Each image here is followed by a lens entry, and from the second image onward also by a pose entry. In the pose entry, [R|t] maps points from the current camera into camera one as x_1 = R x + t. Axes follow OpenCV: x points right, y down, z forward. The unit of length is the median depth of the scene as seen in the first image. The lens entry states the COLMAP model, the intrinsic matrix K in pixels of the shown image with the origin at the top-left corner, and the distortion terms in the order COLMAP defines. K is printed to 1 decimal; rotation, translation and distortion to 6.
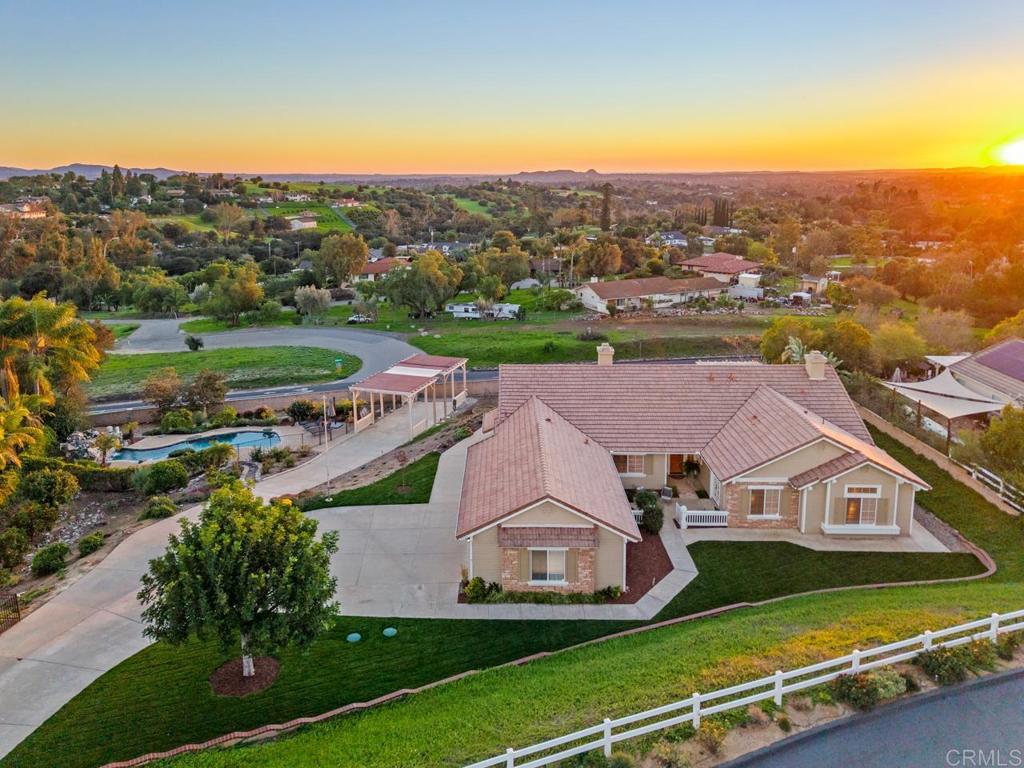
lens RADIAL K [[703.3, 0, 480.9], [0, 703.3, 300.3], [0, 0, 1]] dist [0.039767, -0.036120]
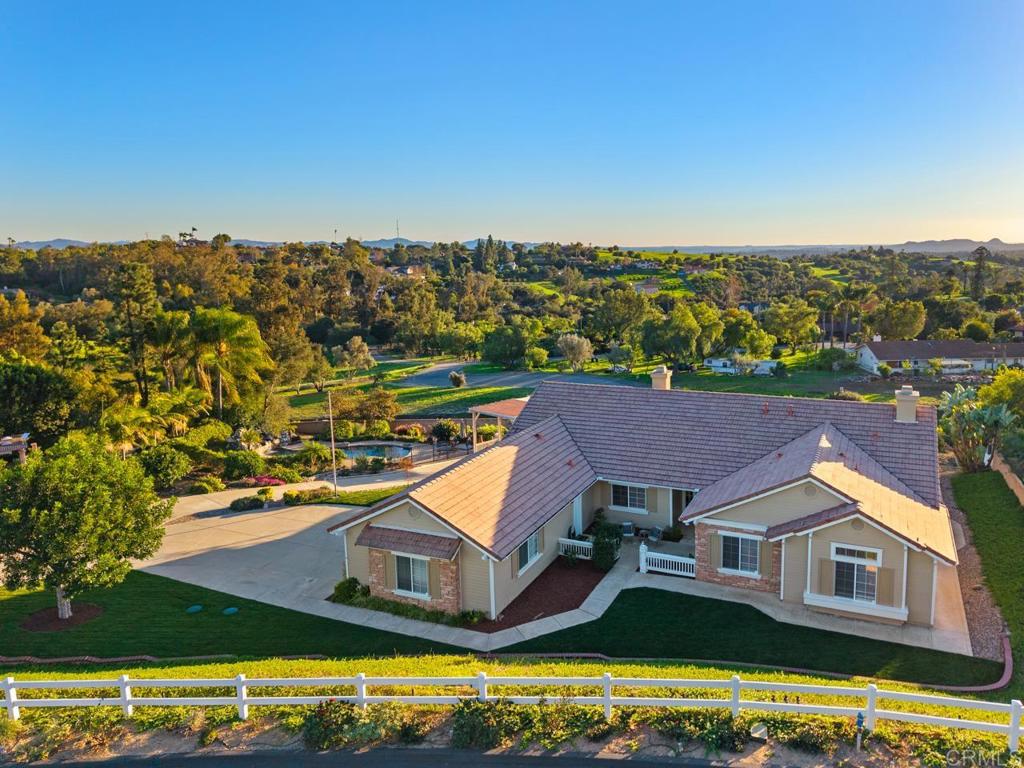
lens RADIAL K [[698.9, 0, 577.1], [0, 698.9, 361.1], [0, 0, 1]] dist [0.033173, -0.028865]
pose [[0.937505, 0.049865, -0.344381, 0.487471], [-0.053129, 0.998588, -0.000040, 0.077827], [0.343892, 0.018334, 0.938830, 0.193715]]
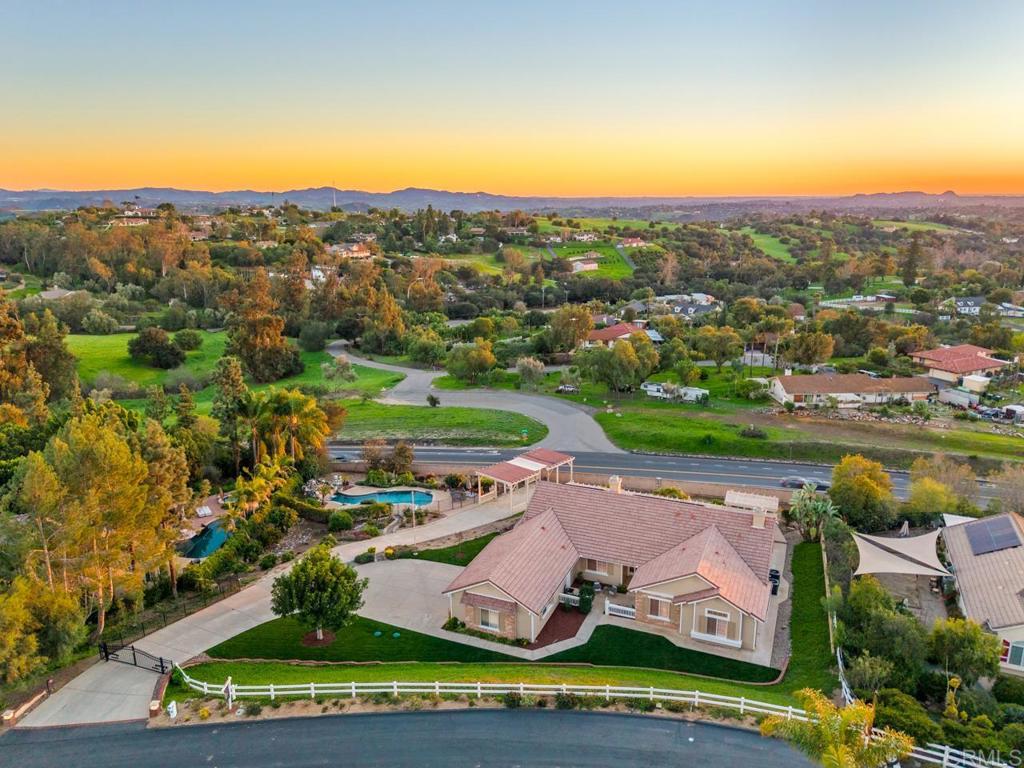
lens RADIAL K [[693.0, 0, 512.0], [0, 693.0, 384.0], [0, 0, 1]] dist [0.034960, -0.034698]
pose [[0.935657, 0.090545, -0.341097, 0.566066], [-0.067321, 0.994571, 0.079347, -0.282743], [0.346430, -0.051279, 0.936673, -0.462736]]
